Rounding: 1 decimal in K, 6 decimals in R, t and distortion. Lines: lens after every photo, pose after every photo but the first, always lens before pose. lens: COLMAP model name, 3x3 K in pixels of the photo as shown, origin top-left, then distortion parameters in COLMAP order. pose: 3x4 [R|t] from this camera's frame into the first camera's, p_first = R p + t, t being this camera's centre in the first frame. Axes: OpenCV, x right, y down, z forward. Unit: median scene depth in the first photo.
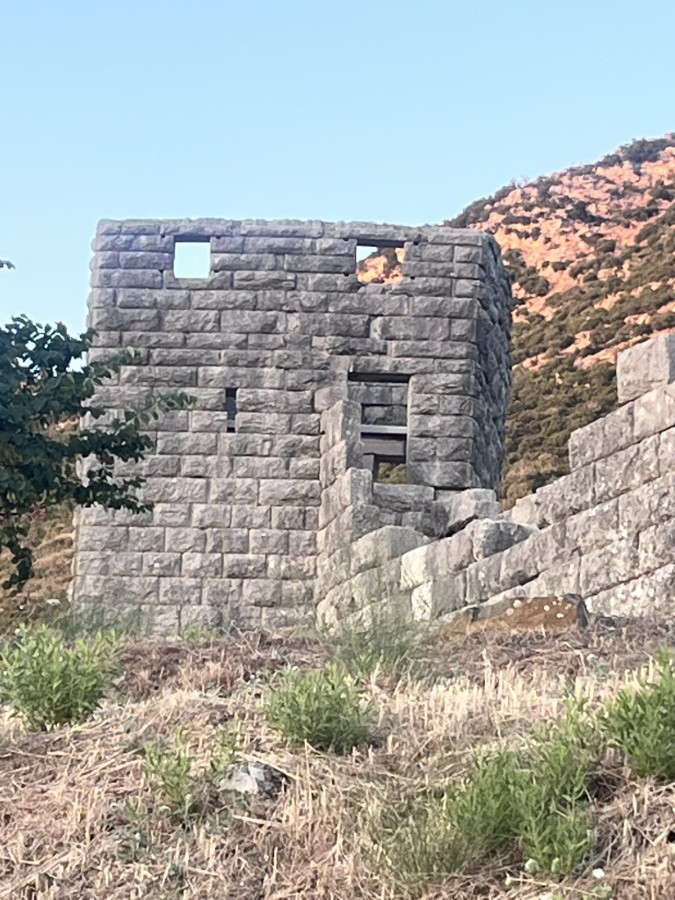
lens RADIAL K [[3299.7, 0, 337.5], [0, 3299.7, 450.0], [0, 0, 1]] dist [-0.133940, -0.504835]
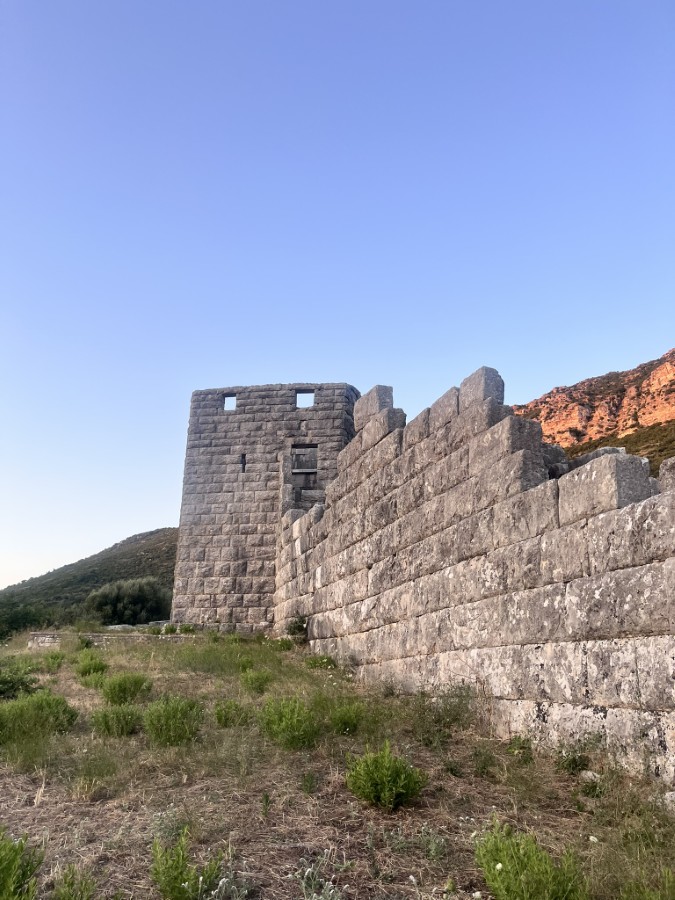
lens RADIAL K [[670.7, 0, 337.5], [0, 670.7, 450.0], [0, 0, 1]] dist [0.037029, -0.003161]
pose [[0.991640, -0.062084, -0.113116, 0.090780], [0.055262, 0.996515, -0.062483, 0.012508], [0.116601, 0.055710, 0.991615, 0.526303]]
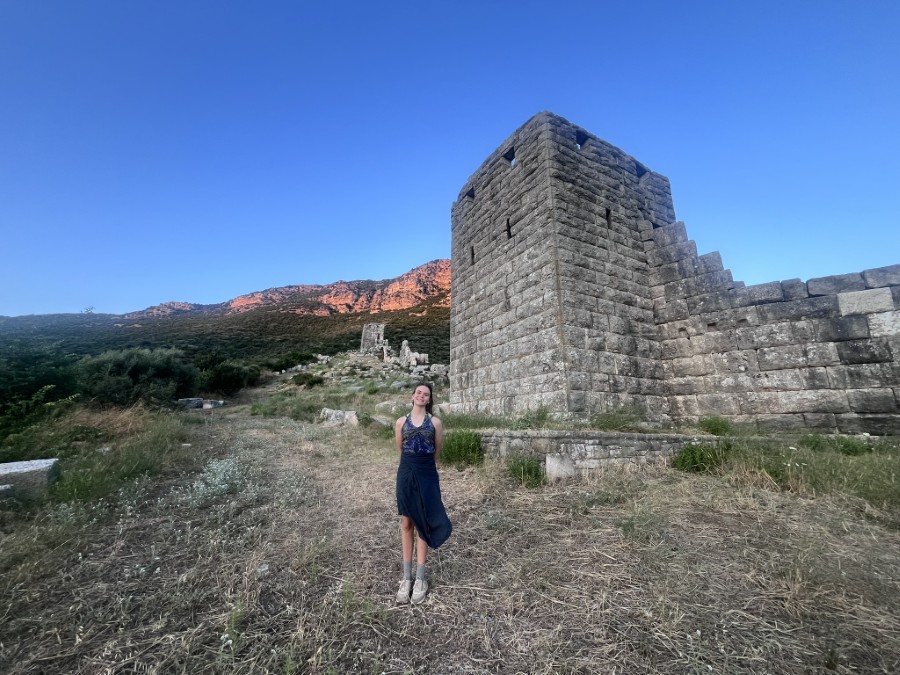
lens RADIAL K [[358.3, 0, 450.0], [0, 358.3, 337.5], [0, 0, 1]] dist [-0.000724, -0.000077]
pose [[0.848734, 0.100564, 0.519169, -0.214105], [-0.106492, 0.994142, -0.018475, 0.070541], [-0.517986, -0.039607, 0.854472, 0.866823]]
